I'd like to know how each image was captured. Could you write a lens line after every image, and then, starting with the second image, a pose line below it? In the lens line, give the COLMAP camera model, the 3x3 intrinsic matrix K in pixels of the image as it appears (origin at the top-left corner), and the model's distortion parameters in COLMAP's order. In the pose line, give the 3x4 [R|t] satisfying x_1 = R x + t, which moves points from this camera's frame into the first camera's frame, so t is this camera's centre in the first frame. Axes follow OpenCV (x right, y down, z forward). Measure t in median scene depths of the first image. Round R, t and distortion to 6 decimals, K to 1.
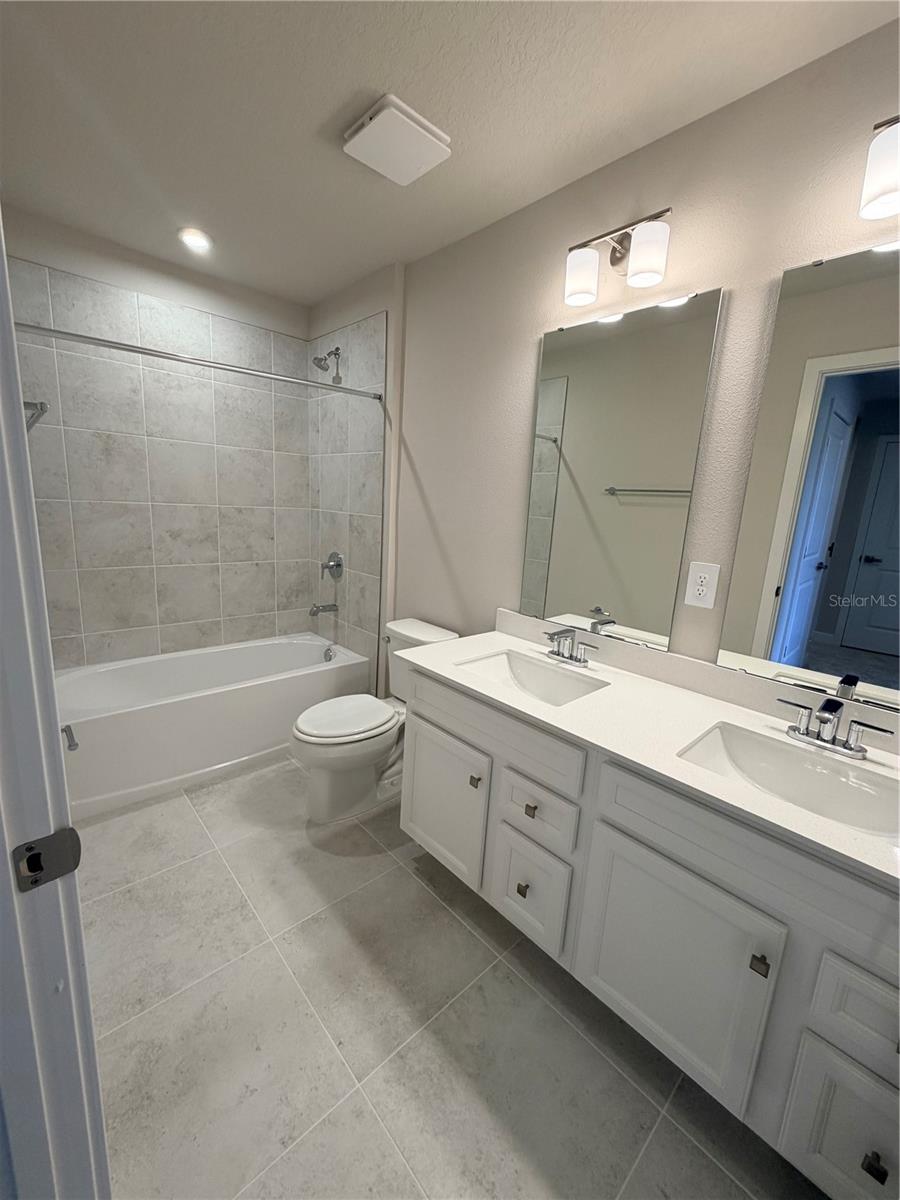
lens RADIAL K [[480.0, 0, 449.2], [0, 480.0, 605.7], [0, 0, 1]] dist [0.000100, 0.000451]
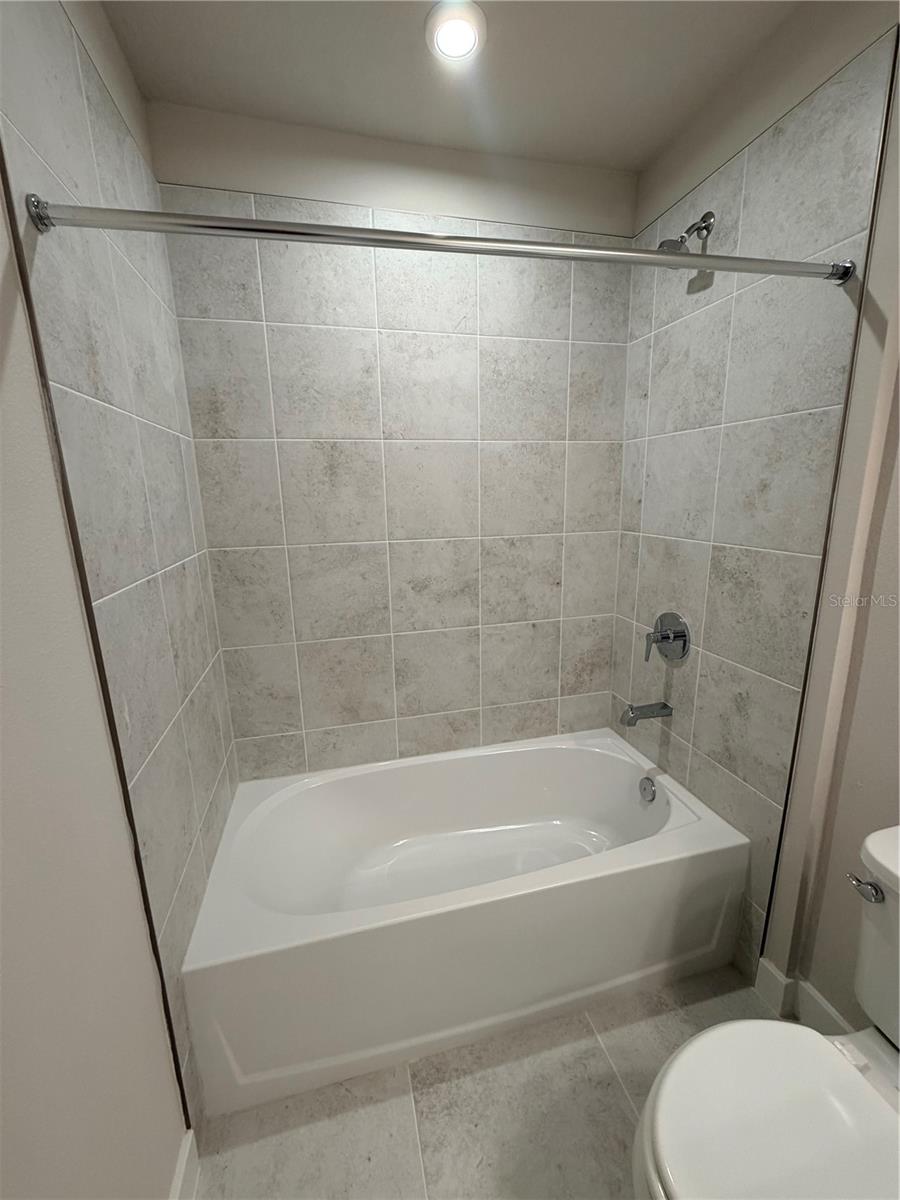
lens RADIAL K [[480.0, 0, 462.9], [0, 480.0, 601.3], [0, 0, 1]] dist [0.000100, 0.000451]
pose [[0.888195, 0.028808, -0.458563, -0.211285], [-0.026545, 0.999583, 0.011380, -0.131786], [0.458700, 0.002065, 0.888589, 0.430974]]
